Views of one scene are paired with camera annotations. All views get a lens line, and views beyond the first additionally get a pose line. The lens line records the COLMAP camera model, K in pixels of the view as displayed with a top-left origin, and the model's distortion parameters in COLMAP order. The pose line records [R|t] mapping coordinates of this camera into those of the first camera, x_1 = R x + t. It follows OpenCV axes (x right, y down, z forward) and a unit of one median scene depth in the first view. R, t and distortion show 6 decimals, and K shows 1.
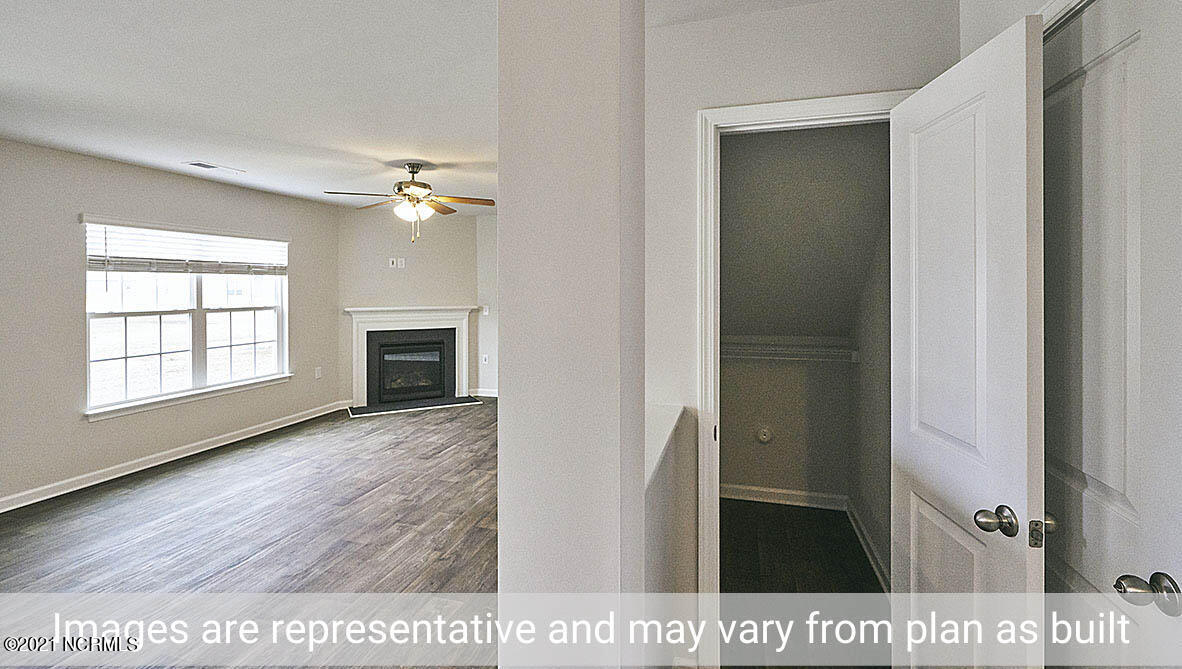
lens RADIAL K [[530.3, 0, 597.8], [0, 530.3, 291.2], [0, 0, 1]] dist [0.002156, 0.000053]
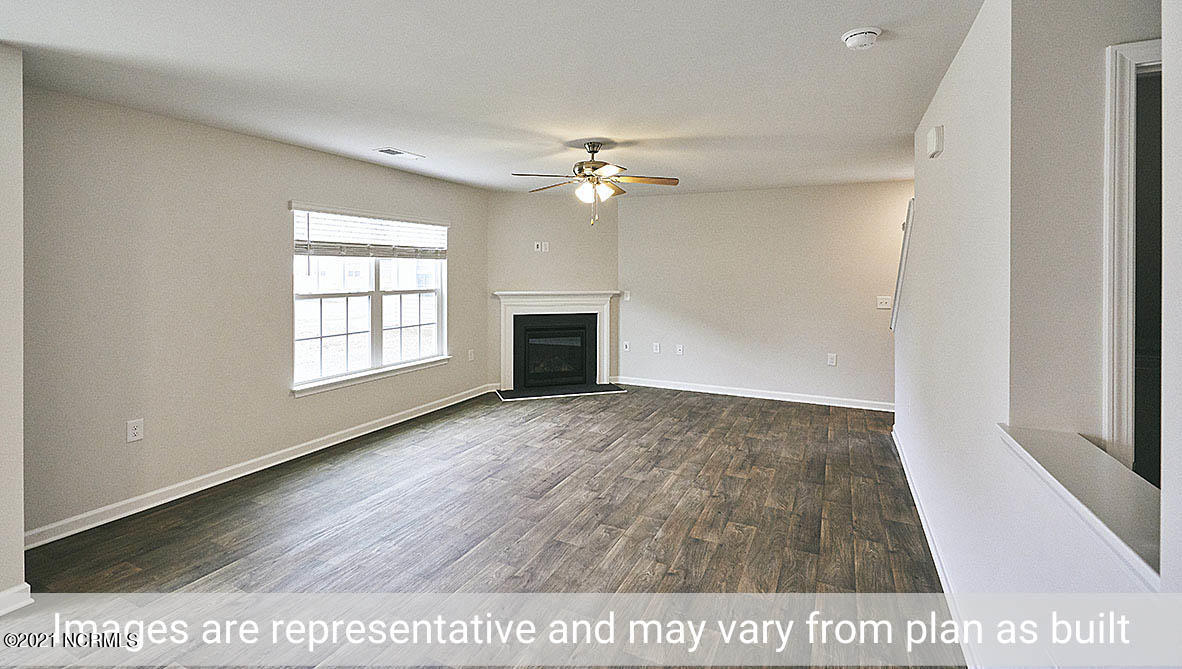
lens RADIAL K [[533.9, 0, 588.0], [0, 533.9, 274.0], [0, 0, 1]] dist [0.000431, 0.000240]
pose [[0.984693, 0.007232, -0.174149, -0.177795], [-0.007387, 0.999973, -0.000241, -0.003607], [0.174143, 0.001523, 0.984719, 0.049252]]
